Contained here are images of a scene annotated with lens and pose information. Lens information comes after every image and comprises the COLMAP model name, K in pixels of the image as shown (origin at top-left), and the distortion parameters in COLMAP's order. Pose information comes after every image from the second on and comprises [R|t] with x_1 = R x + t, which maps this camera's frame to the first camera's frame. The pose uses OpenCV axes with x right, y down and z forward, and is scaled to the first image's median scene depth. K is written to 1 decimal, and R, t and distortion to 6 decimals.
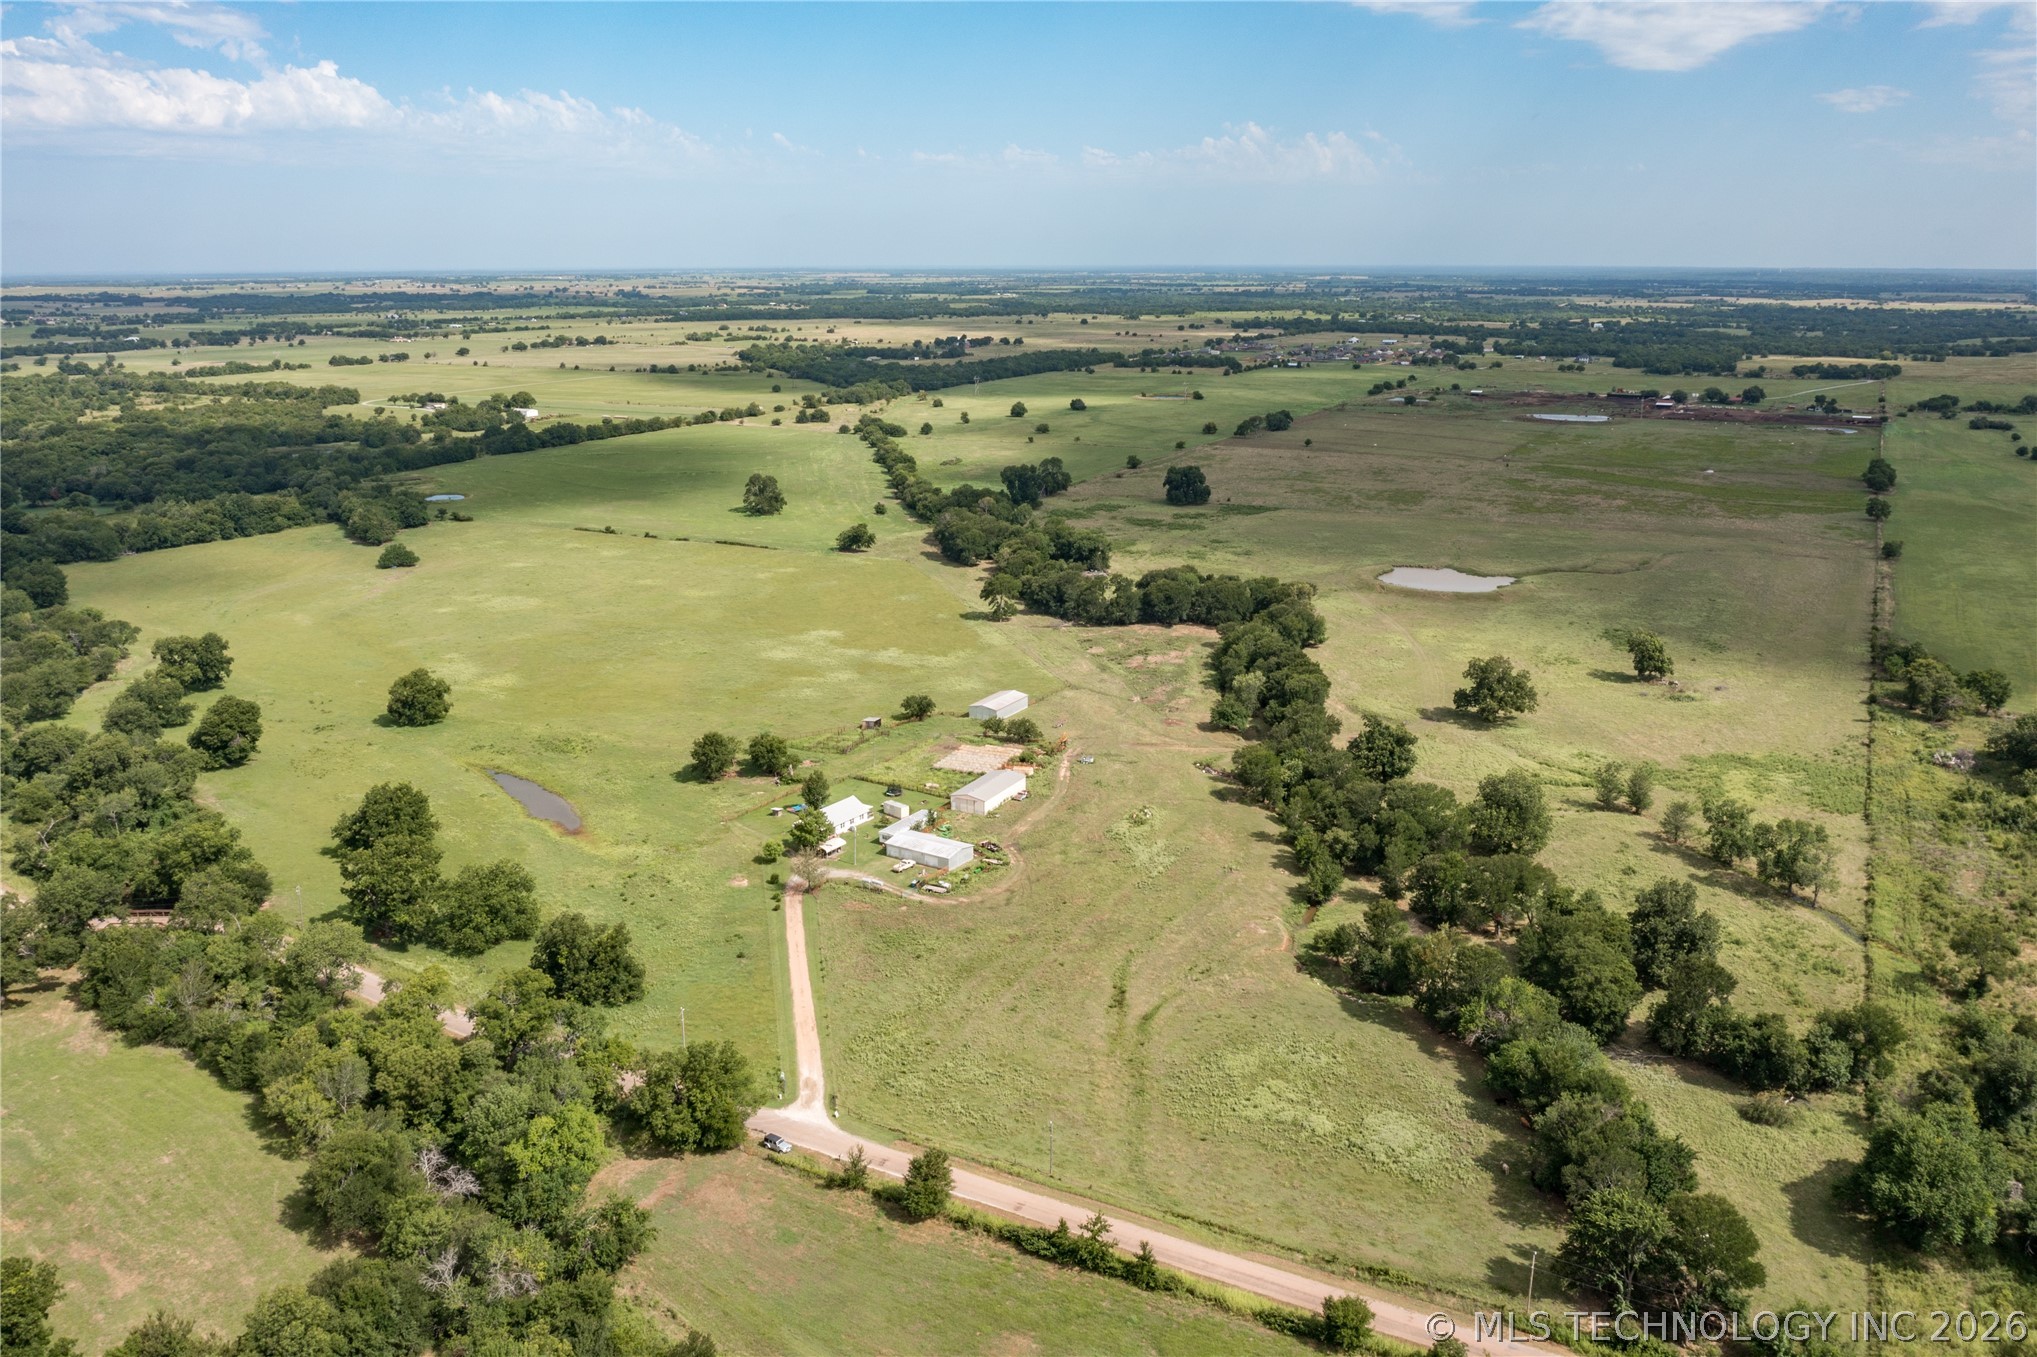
lens RADIAL K [[1591.4, 0, 1031.5], [0, 1591.4, 674.7], [0, 0, 1]] dist [-0.032946, 0.004667]
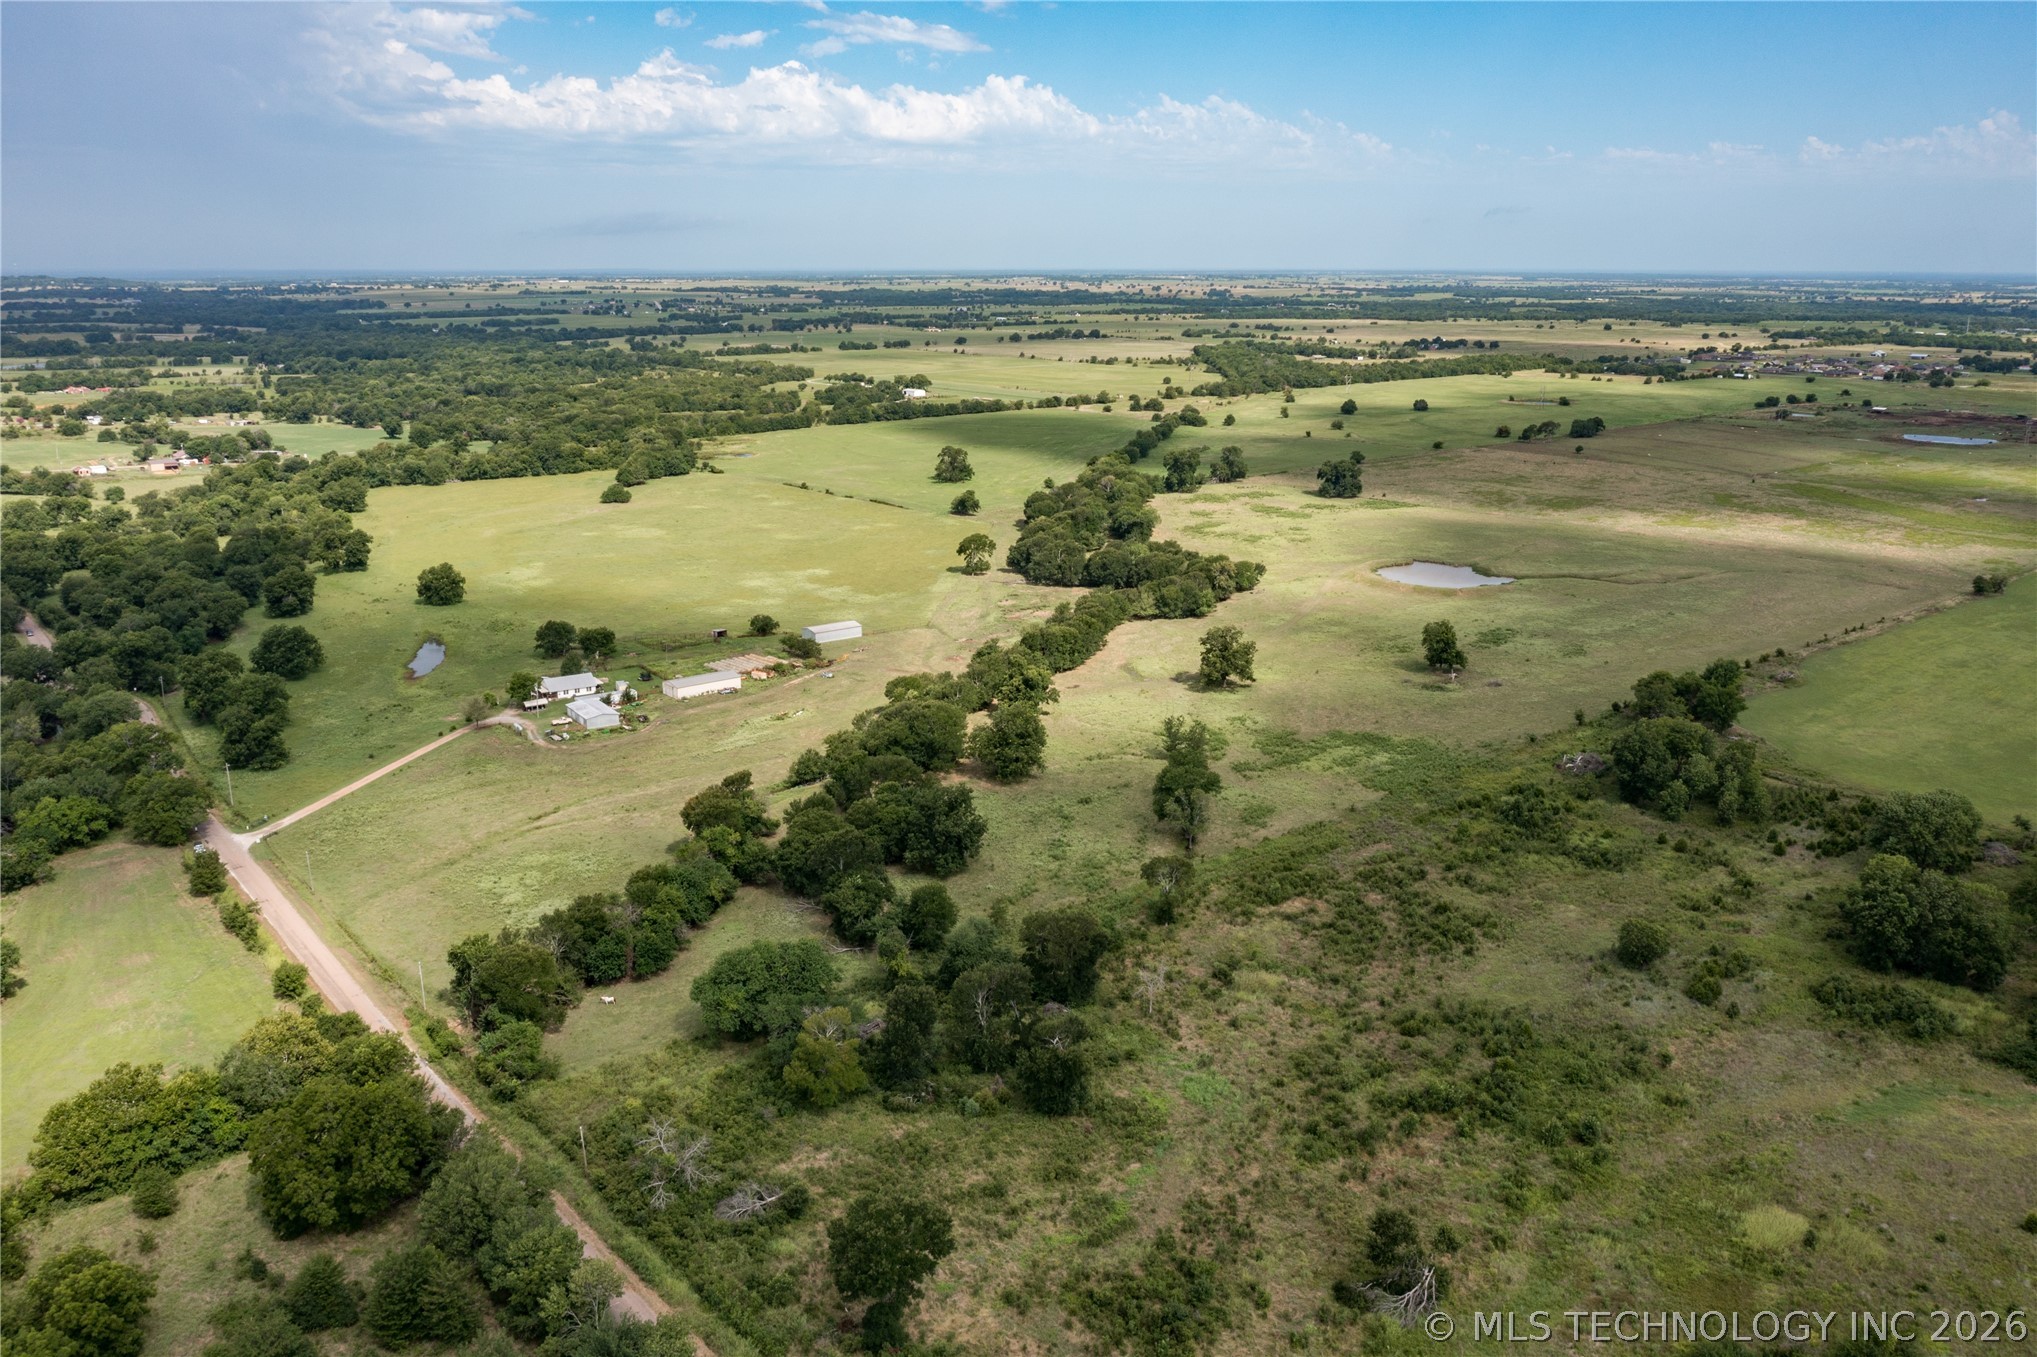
lens RADIAL K [[1591.4, 0, 1012.7], [0, 1591.4, 669.1], [0, 0, 1]] dist [-0.032946, 0.004667]
pose [[0.916530, 0.100277, -0.387191, 0.902552], [-0.101932, 0.994658, 0.016318, 0.022592], [0.386759, 0.024512, 0.921855, -0.060644]]
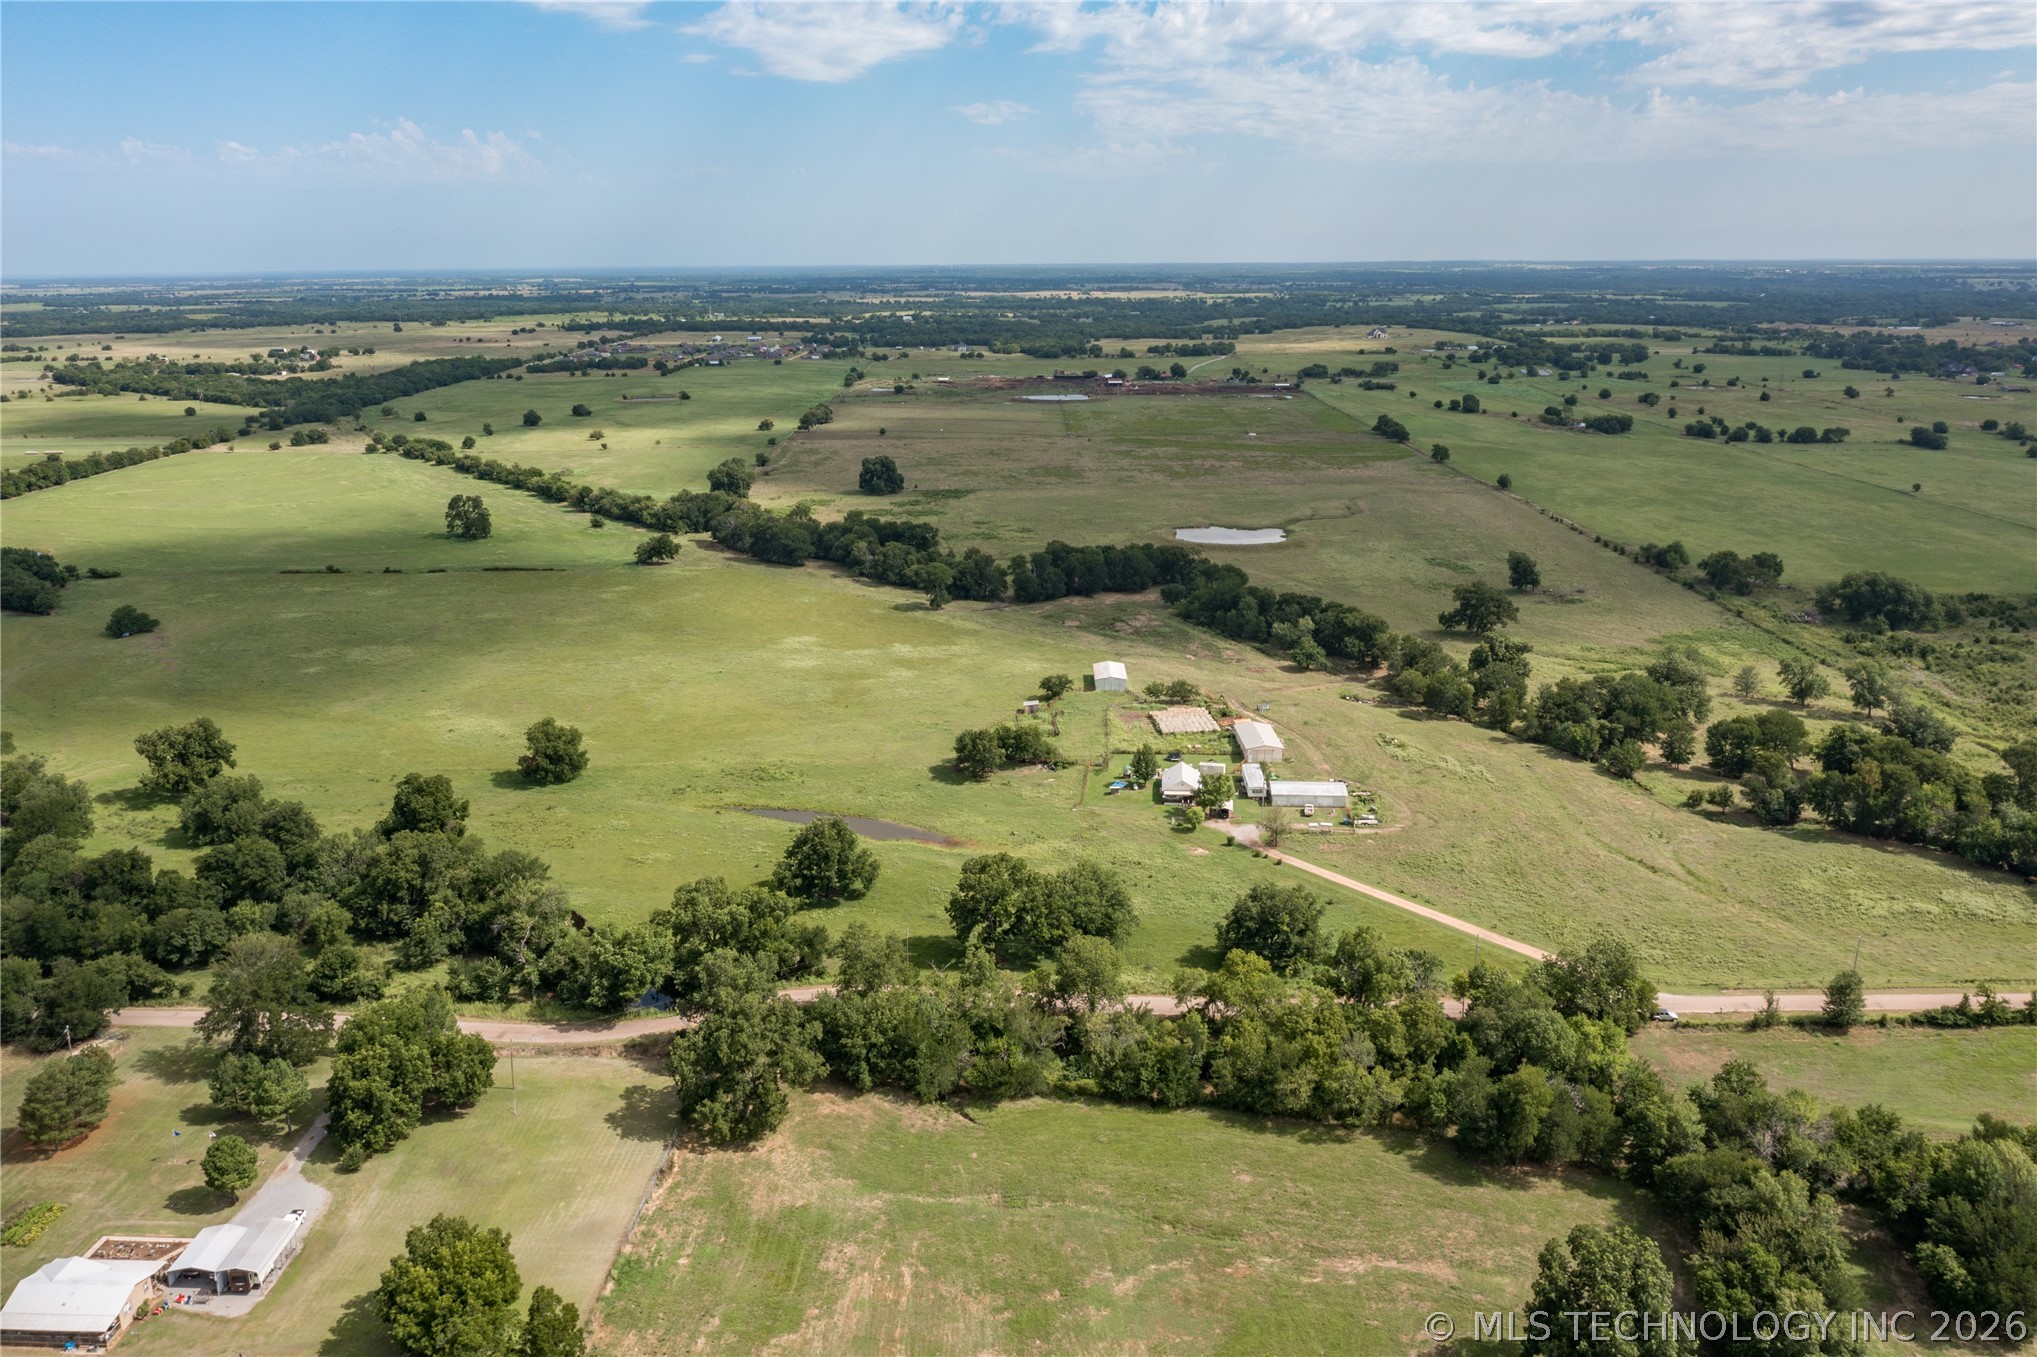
lens RADIAL K [[1591.4, 0, 1062.3], [0, 1591.4, 664.4], [0, 0, 1]] dist [-0.032946, 0.004667]
pose [[0.873614, -0.123799, 0.470609, -0.855164], [0.127079, 0.991579, 0.024944, -0.029198], [-0.469734, 0.038014, 0.881989, 0.162262]]
